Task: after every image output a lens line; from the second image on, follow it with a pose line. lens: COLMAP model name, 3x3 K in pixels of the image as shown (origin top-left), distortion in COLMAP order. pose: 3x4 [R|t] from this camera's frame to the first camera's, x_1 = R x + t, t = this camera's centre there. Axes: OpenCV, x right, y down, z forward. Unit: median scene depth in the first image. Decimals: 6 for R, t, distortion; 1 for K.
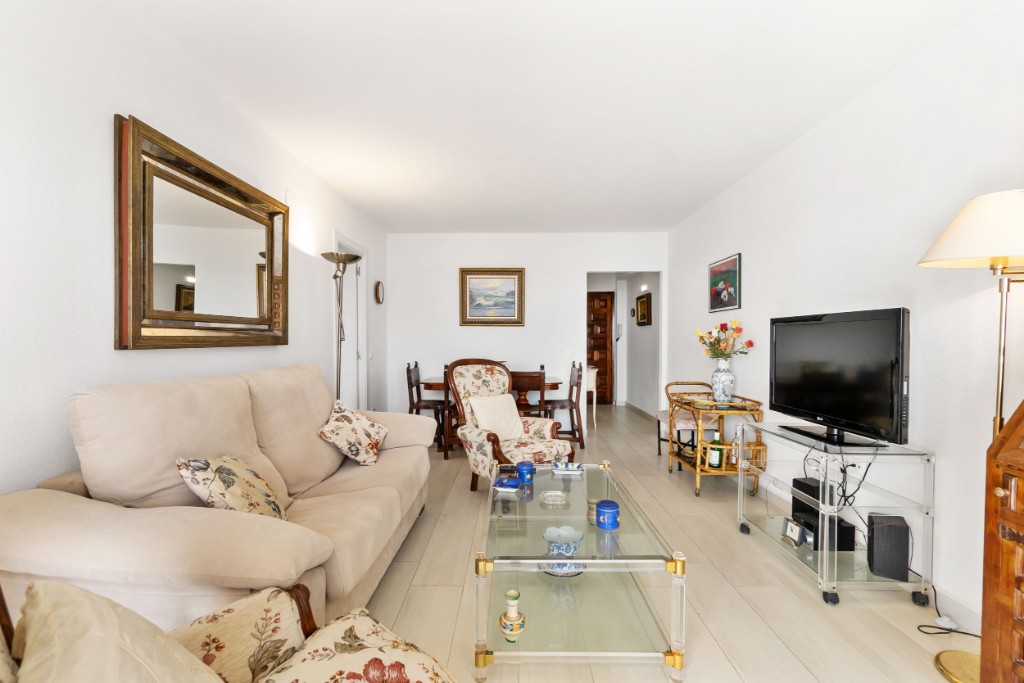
lens RADIAL K [[445.8, 0, 511.3], [0, 445.8, 342.5], [0, 0, 1]] dist [-0.009022, -0.000826]
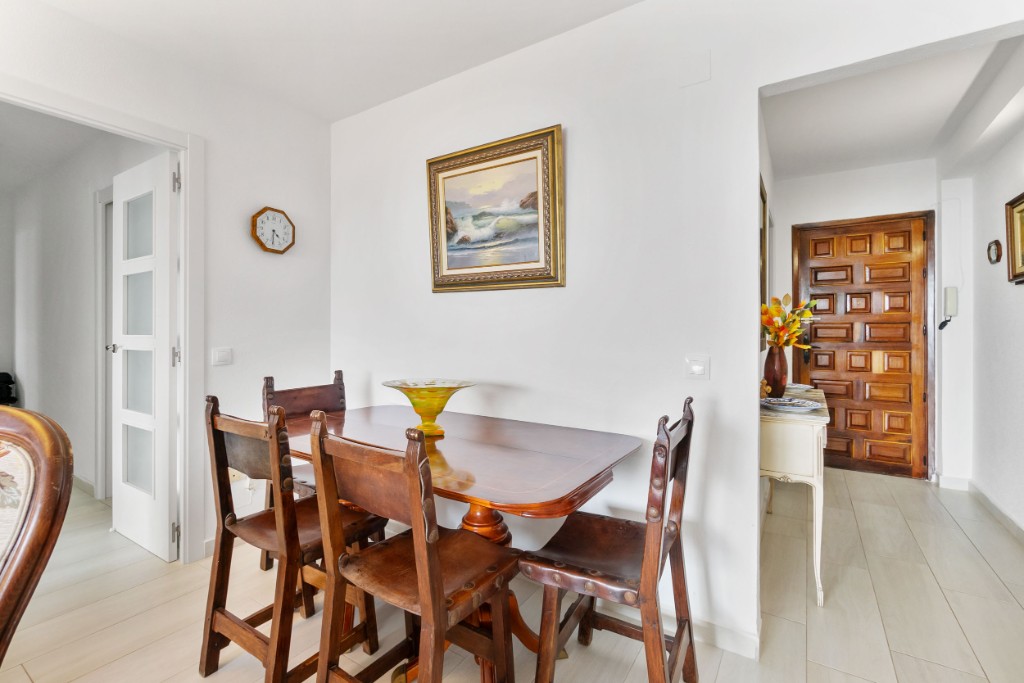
lens RADIAL K [[445.8, 0, 521.2], [0, 445.8, 325.1], [0, 0, 1]] dist [-0.009022, -0.000826]
pose [[0.844075, -0.001697, -0.536223, 0.193839], [-0.003401, 0.999958, -0.008517, -0.002058], [0.536215, 0.009013, 0.844033, 0.679030]]
